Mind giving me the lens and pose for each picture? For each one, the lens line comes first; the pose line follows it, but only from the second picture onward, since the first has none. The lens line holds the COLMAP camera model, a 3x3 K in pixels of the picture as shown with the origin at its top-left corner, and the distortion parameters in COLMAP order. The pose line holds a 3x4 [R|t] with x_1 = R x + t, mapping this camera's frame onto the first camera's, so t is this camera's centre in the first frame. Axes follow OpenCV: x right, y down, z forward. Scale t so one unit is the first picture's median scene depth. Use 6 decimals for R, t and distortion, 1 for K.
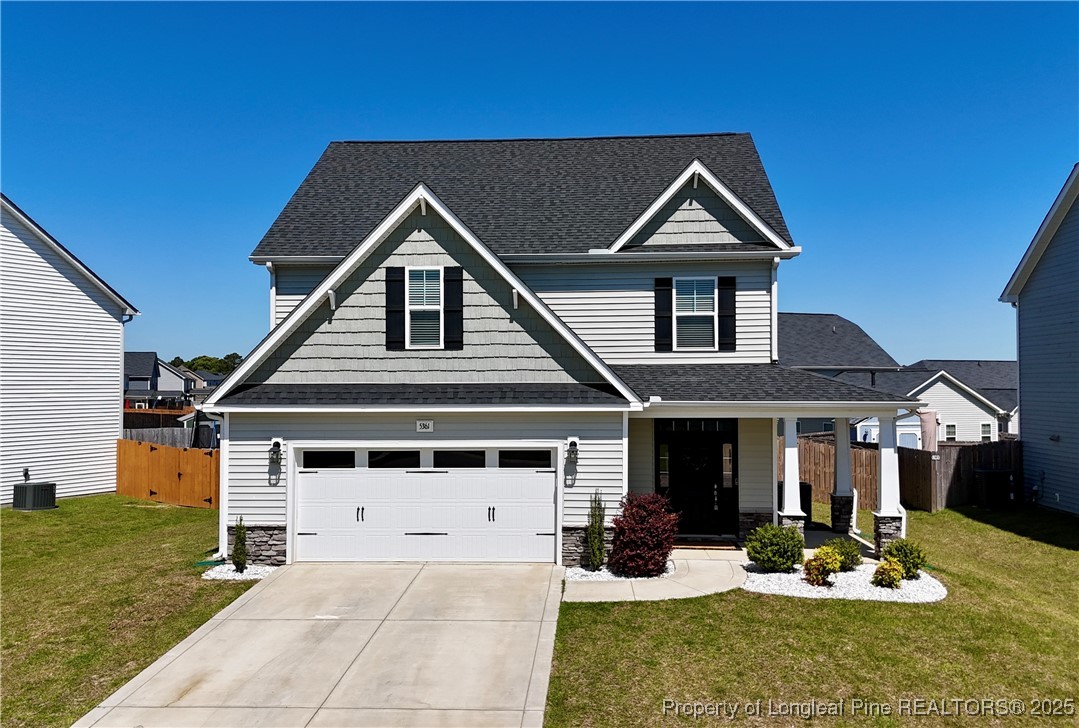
lens RADIAL K [[952.5, 0, 537.6], [0, 952.5, 366.3], [0, 0, 1]] dist [0.046852, -0.032627]
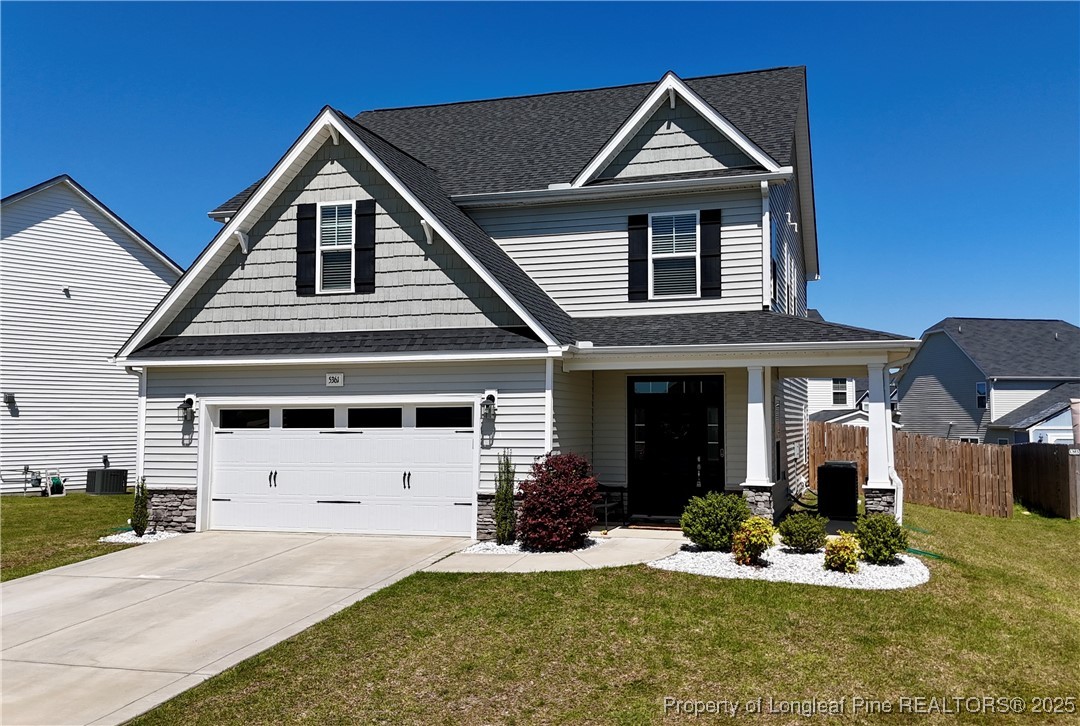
lens RADIAL K [[953.4, 0, 587.9], [0, 953.4, 371.4], [0, 0, 1]] dist [0.046852, -0.032627]
pose [[0.976859, -0.010429, -0.213628, 0.301886], [0.003318, 0.999429, -0.033621, 0.085512], [0.213856, 0.032135, 0.976336, 0.176401]]
